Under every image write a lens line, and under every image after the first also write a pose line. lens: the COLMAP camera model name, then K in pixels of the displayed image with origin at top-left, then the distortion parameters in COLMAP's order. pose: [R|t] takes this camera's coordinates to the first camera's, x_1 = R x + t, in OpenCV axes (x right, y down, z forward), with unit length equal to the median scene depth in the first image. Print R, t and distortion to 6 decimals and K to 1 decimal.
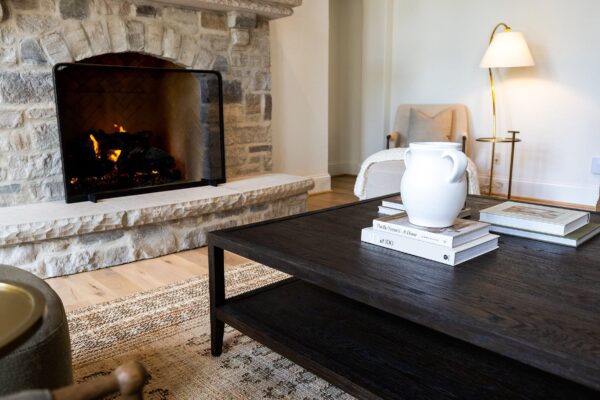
lens RADIAL K [[473.5, 0, 300.6], [0, 473.5, 198.3], [0, 0, 1]] dist [0.009596, 0.001872]
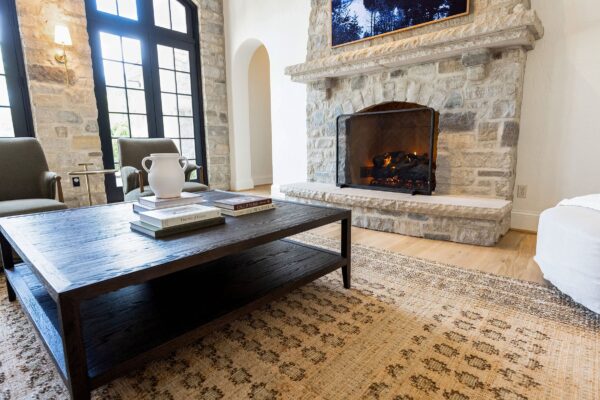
lens RADIAL K [[328.1, 0, 299.8], [0, 328.1, 200.1], [0, 0, 1]] dist [-0.001121, 0.000607]
pose [[0.075730, 0.178169, -0.981081, 0.700903], [-0.175927, 0.970859, 0.162733, -0.105433], [0.981486, 0.160275, 0.104868, 0.590891]]
